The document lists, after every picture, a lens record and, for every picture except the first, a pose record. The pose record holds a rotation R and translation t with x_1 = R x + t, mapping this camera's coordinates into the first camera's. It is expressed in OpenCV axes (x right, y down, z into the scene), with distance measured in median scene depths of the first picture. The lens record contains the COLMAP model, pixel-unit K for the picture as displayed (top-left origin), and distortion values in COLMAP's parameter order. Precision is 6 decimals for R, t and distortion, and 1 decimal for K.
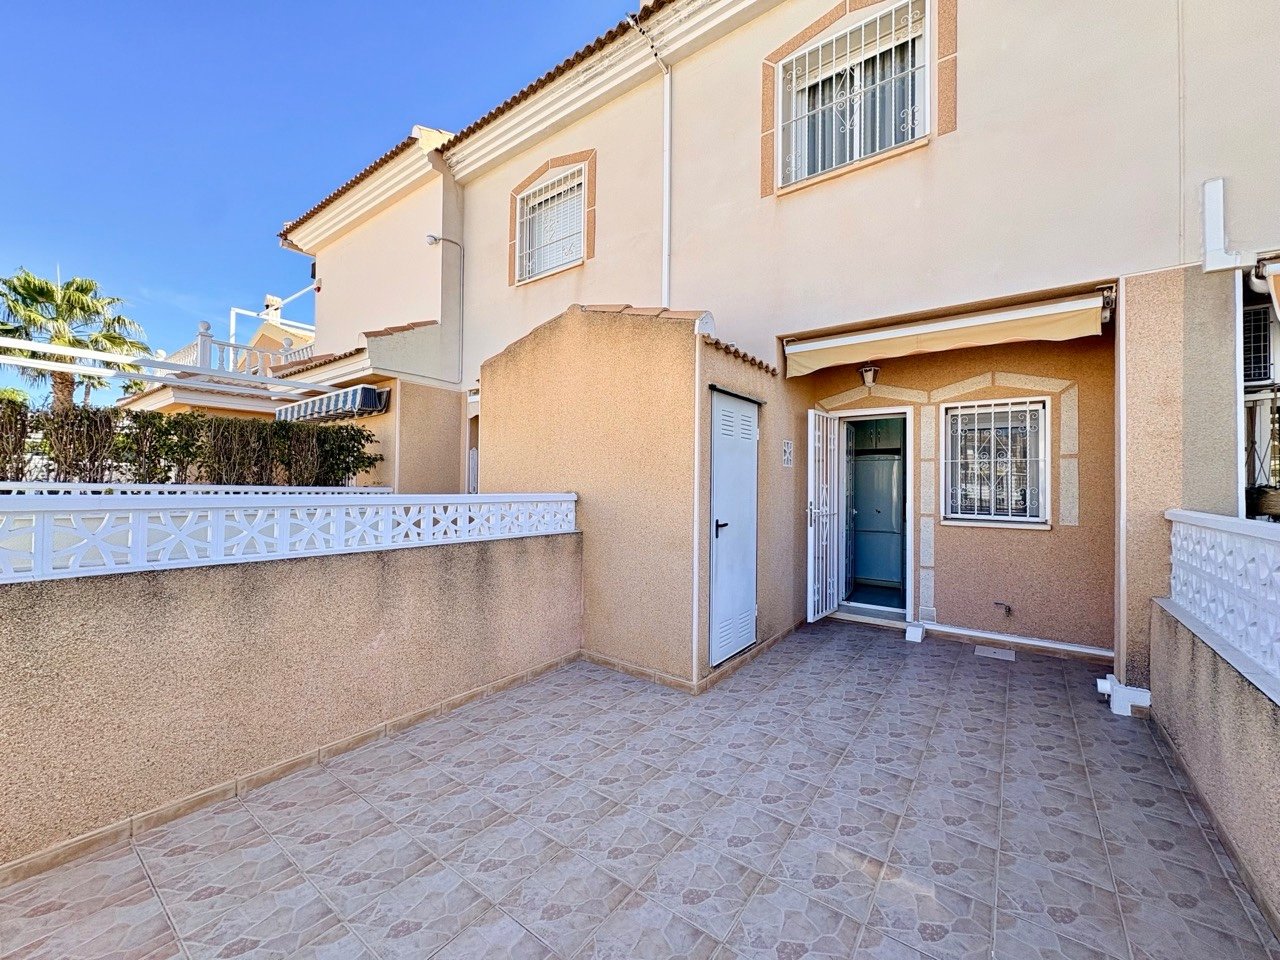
lens RADIAL K [[506.7, 0, 640.0], [0, 506.7, 480.0], [0, 0, 1]] dist [-0.001094, -0.000494]
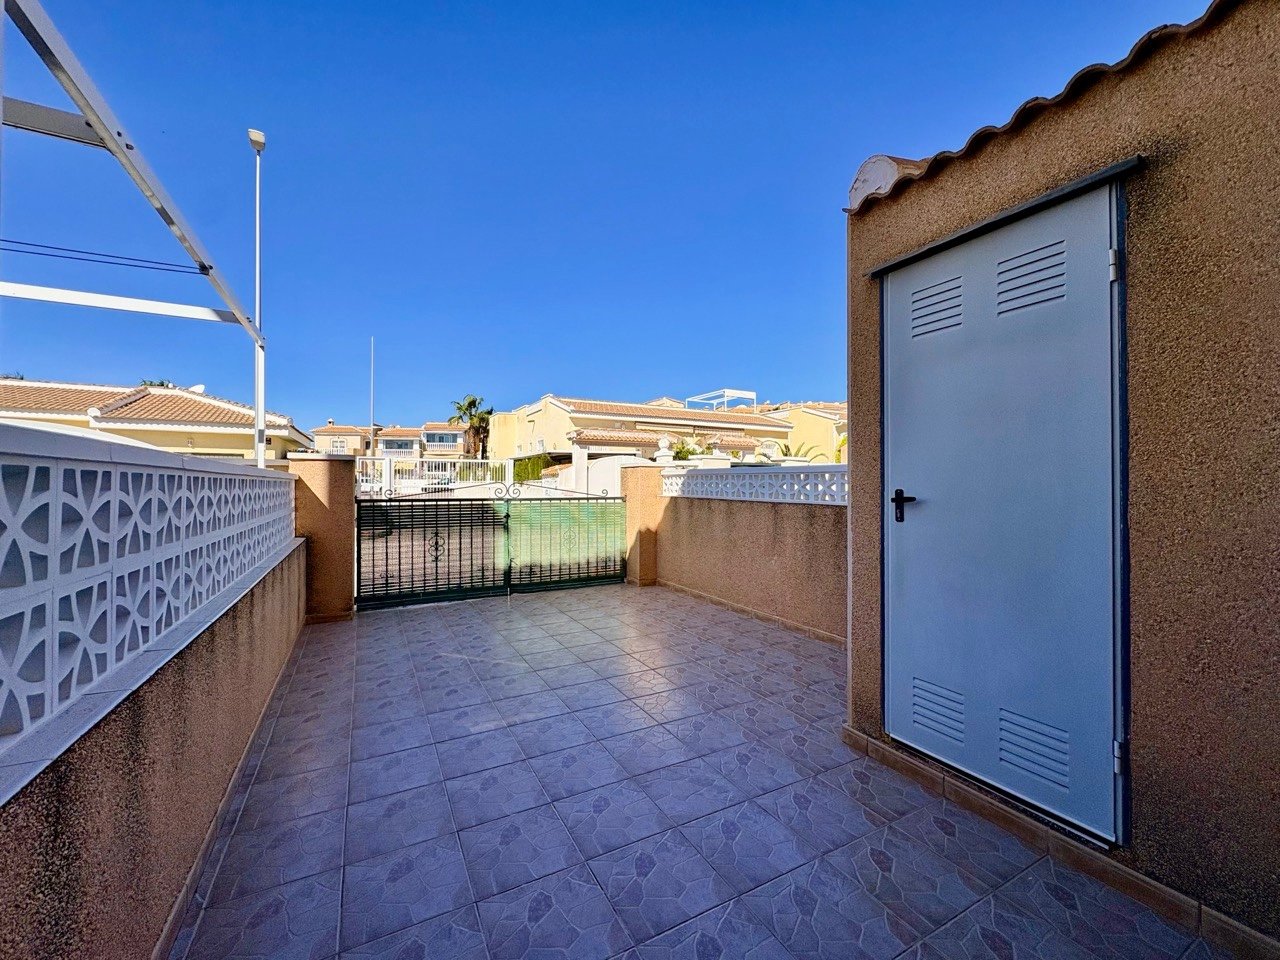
lens RADIAL K [[506.7, 0, 640.0], [0, 506.7, 480.0], [0, 0, 1]] dist [-0.001094, -0.000494]
pose [[-0.421080, -0.017375, -0.906857, 1.012157], [0.003850, 0.999773, -0.020943, 0.098623], [0.907015, -0.012310, -0.420918, 1.230370]]
